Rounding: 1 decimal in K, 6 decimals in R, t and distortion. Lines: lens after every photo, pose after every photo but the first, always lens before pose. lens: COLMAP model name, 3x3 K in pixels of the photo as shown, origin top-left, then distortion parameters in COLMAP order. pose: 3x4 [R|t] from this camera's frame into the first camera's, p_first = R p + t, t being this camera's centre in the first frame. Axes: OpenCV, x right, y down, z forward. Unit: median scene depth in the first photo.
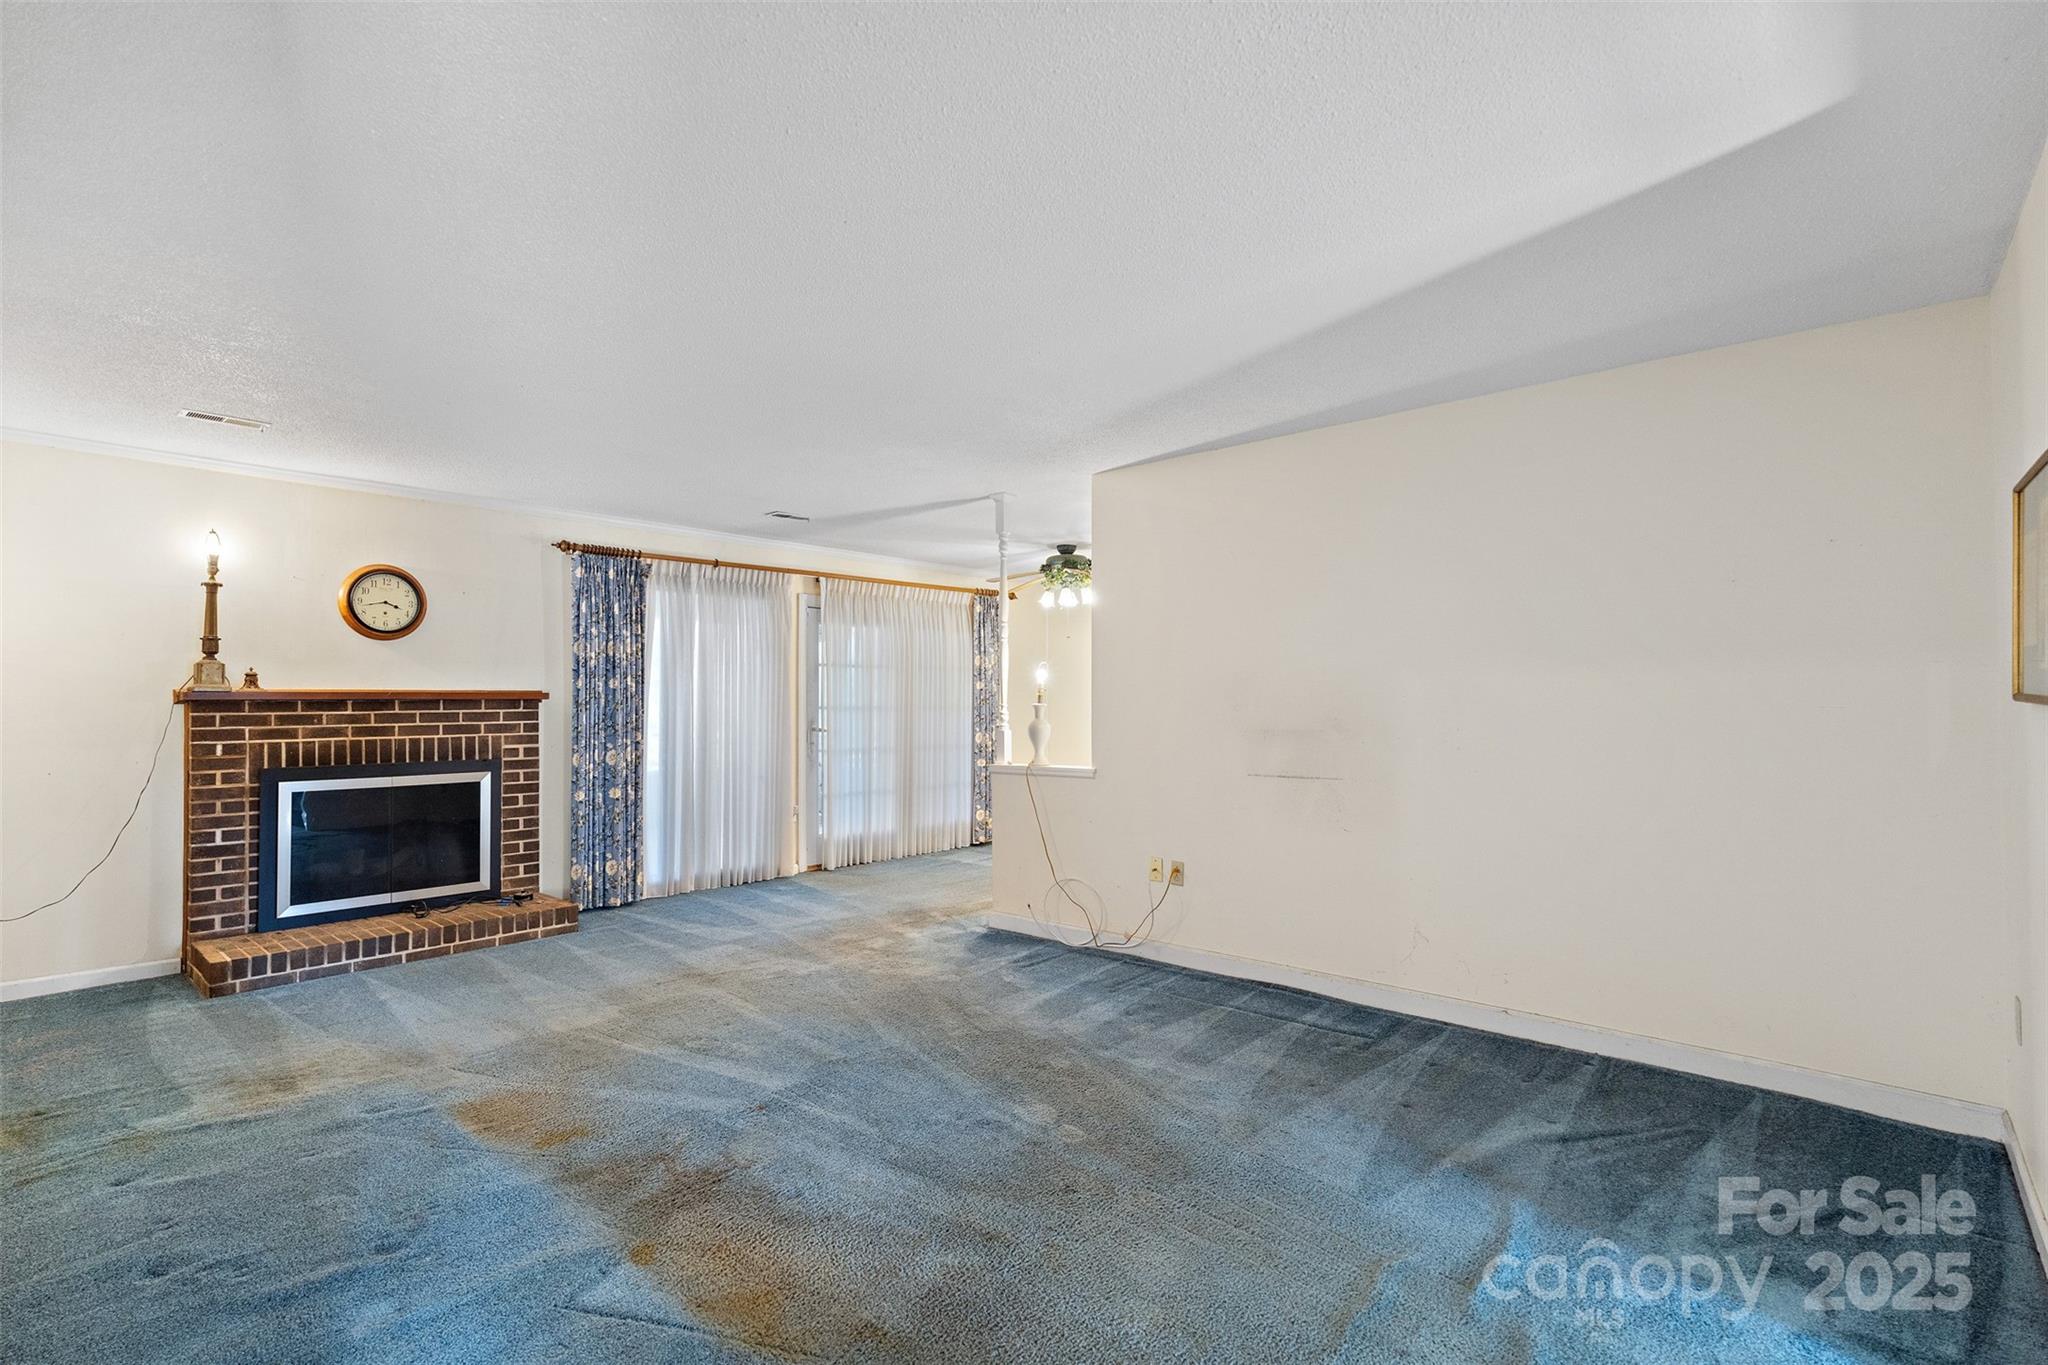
lens RADIAL K [[962.6, 0, 1024.0], [0, 962.6, 682.5], [0, 0, 1]] dist [-0.000864, 0.001016]
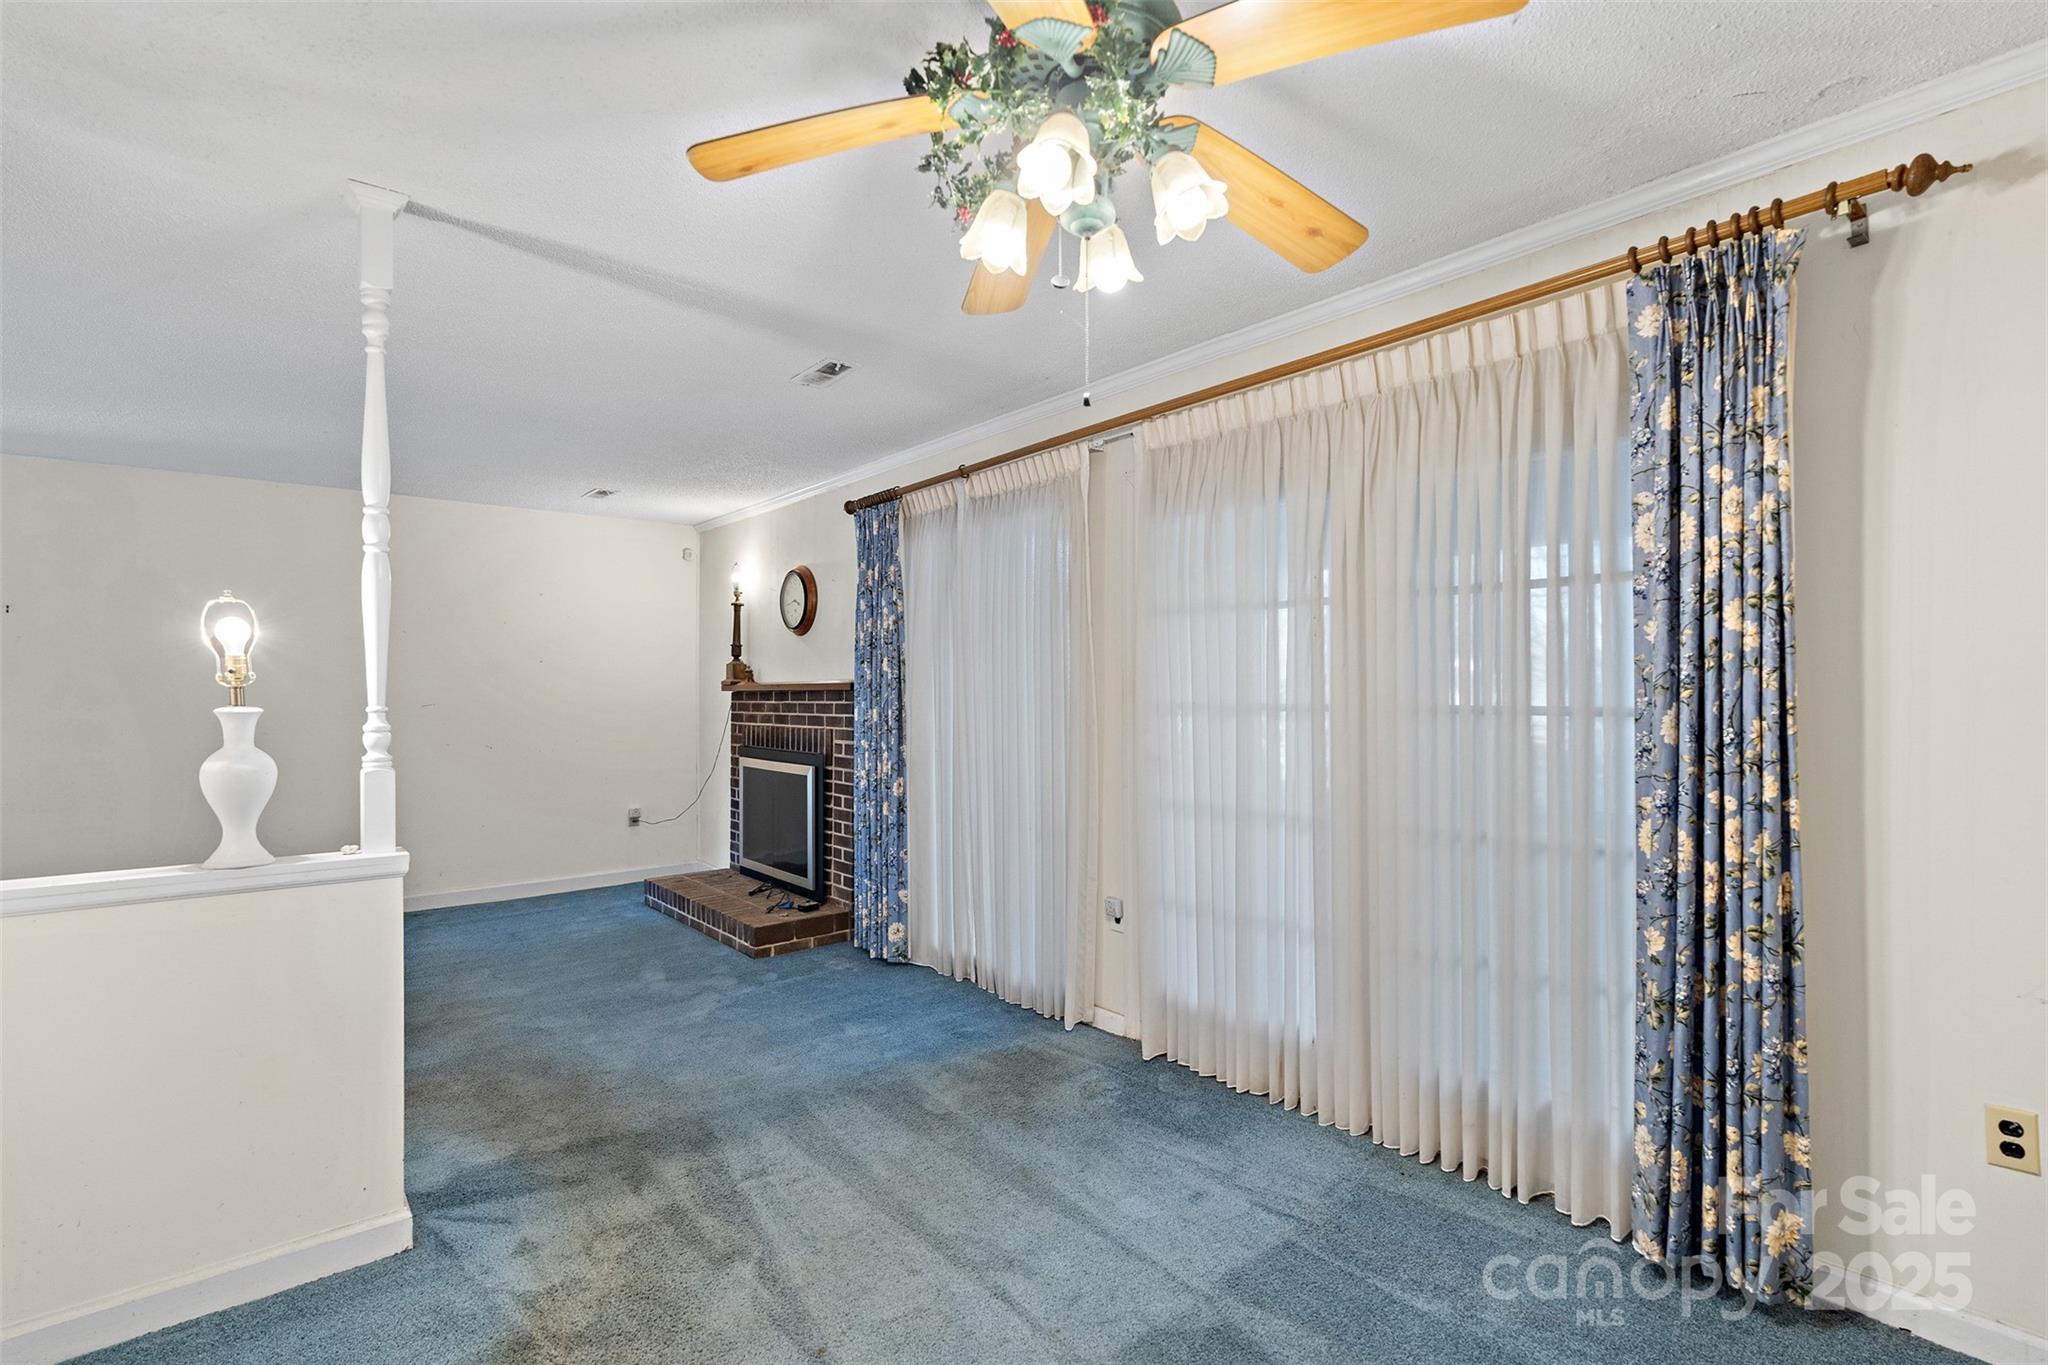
lens RADIAL K [[951.0, 0, 1017.7], [0, 951.0, 698.9], [0, 0, 1]] dist [-0.002370, 0.000101]
pose [[-0.146329, 0.008915, -0.989196, 0.336016], [0.020081, 0.999780, 0.006040, 0.024079], [0.989032, -0.018980, -0.146476, 1.316116]]
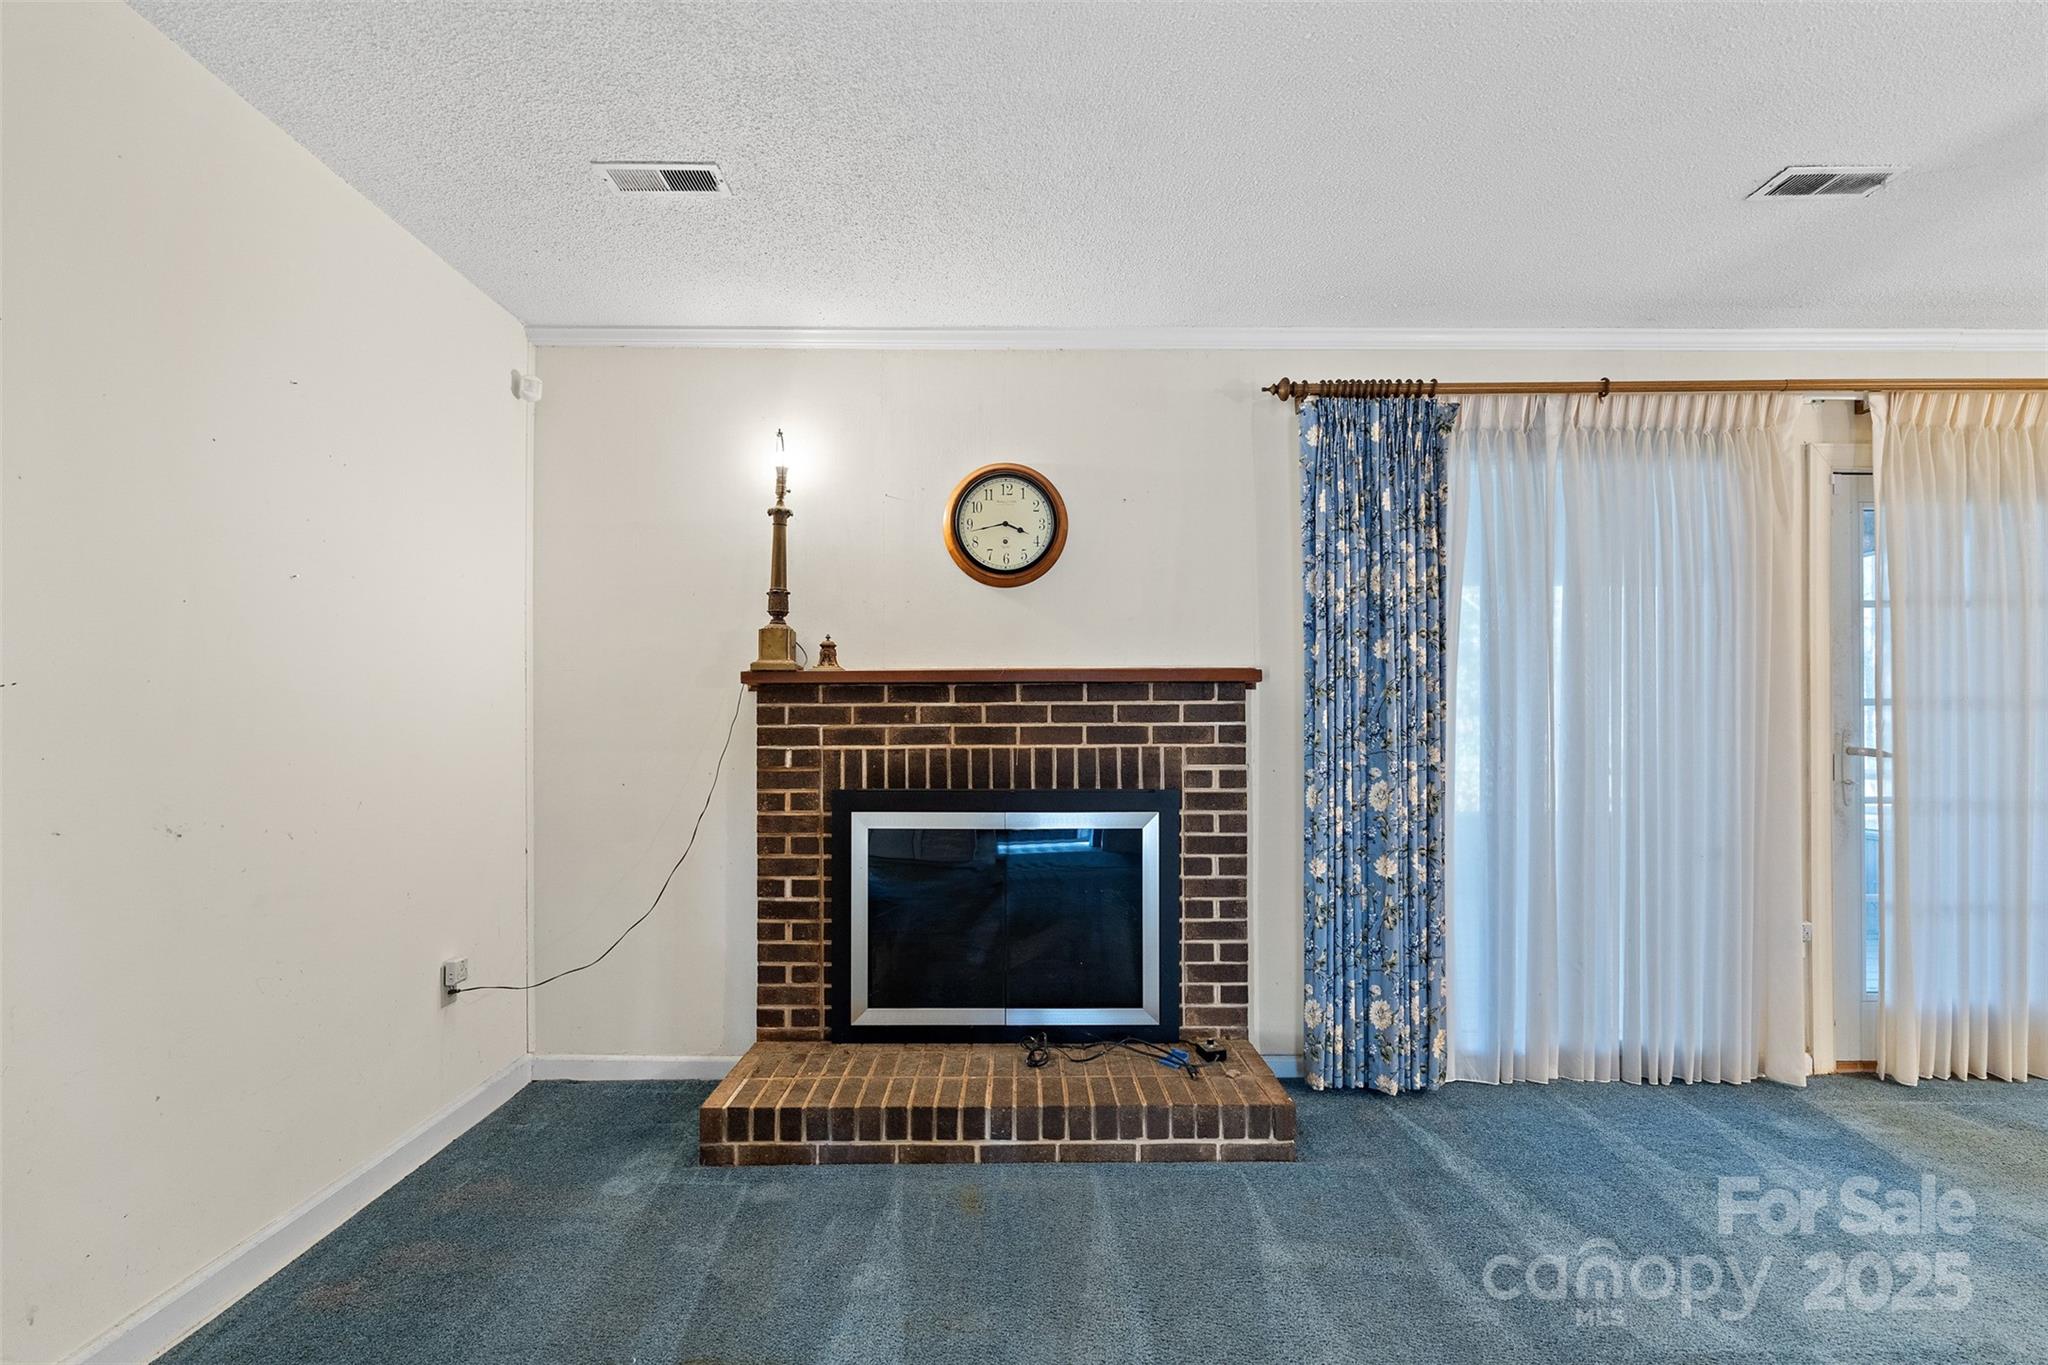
lens RADIAL K [[968.8, 0, 1026.9], [0, 968.8, 724.8], [0, 0, 1]] dist [-0.002215, 0.000216]
pose [[0.673132, -0.000722, -0.739522, -0.190478], [0.014587, 0.999818, 0.012302, 0.033999], [0.739379, -0.019068, 0.673020, 0.560657]]
